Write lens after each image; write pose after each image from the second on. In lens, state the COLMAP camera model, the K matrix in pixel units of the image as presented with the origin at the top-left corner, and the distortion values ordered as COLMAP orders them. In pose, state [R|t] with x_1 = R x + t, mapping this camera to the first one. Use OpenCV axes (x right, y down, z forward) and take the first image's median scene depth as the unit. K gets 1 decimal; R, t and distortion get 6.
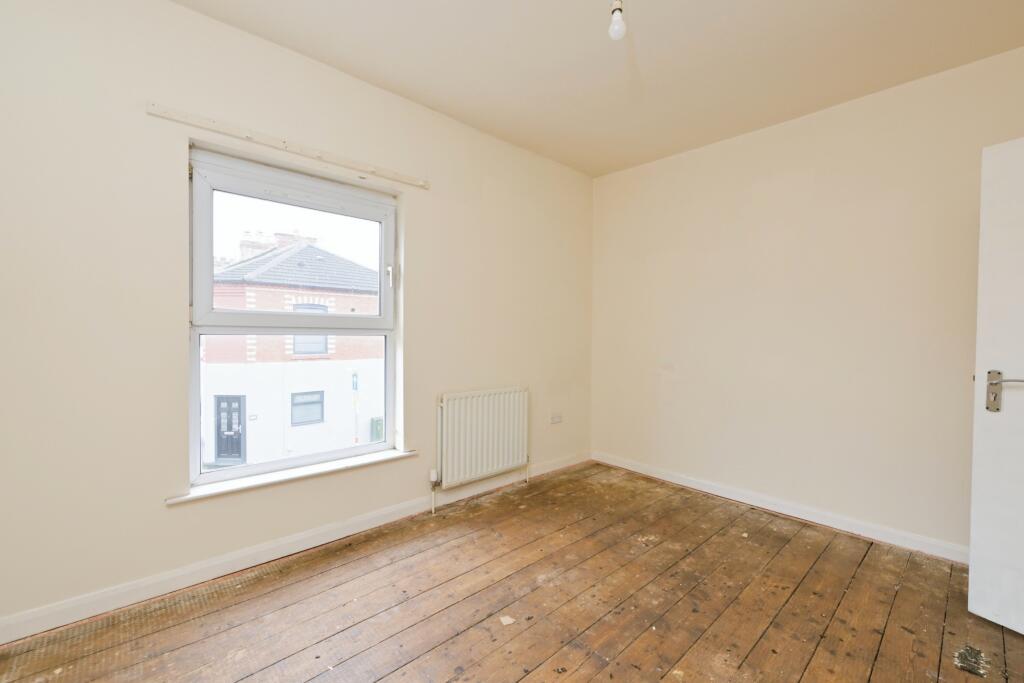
lens RADIAL K [[429.7, 0, 512.9], [0, 429.7, 336.0], [0, 0, 1]] dist [0.001039, -0.000145]
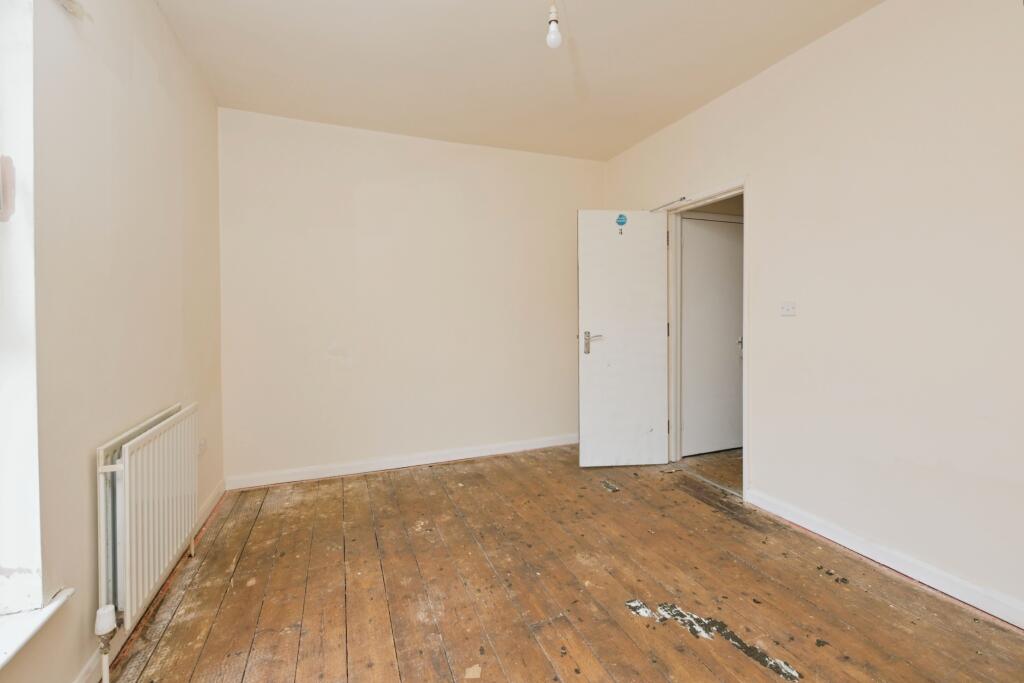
lens RADIAL K [[430.9, 0, 510.5], [0, 430.9, 319.4], [0, 0, 1]] dist [0.001471, -0.000110]
pose [[0.359289, -0.024983, 0.932892, -0.516906], [0.022641, 0.999581, 0.018049, -0.010404], [-0.932952, 0.014637, 0.359704, 0.449844]]
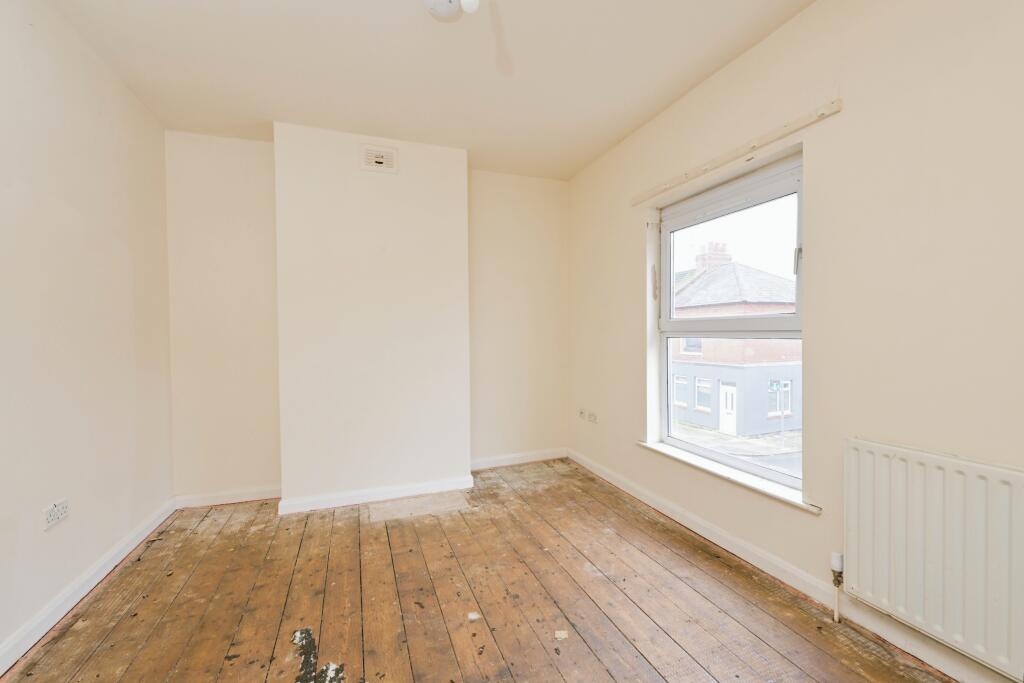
lens RADIAL K [[429.7, 0, 512.9], [0, 429.7, 336.0], [0, 0, 1]] dist [0.001039, -0.000145]
pose [[-0.379521, -0.003087, -0.925178, 0.652178], [-0.004415, 0.999989, -0.001525, -0.004072], [0.925173, 0.003505, -0.379531, 0.895584]]
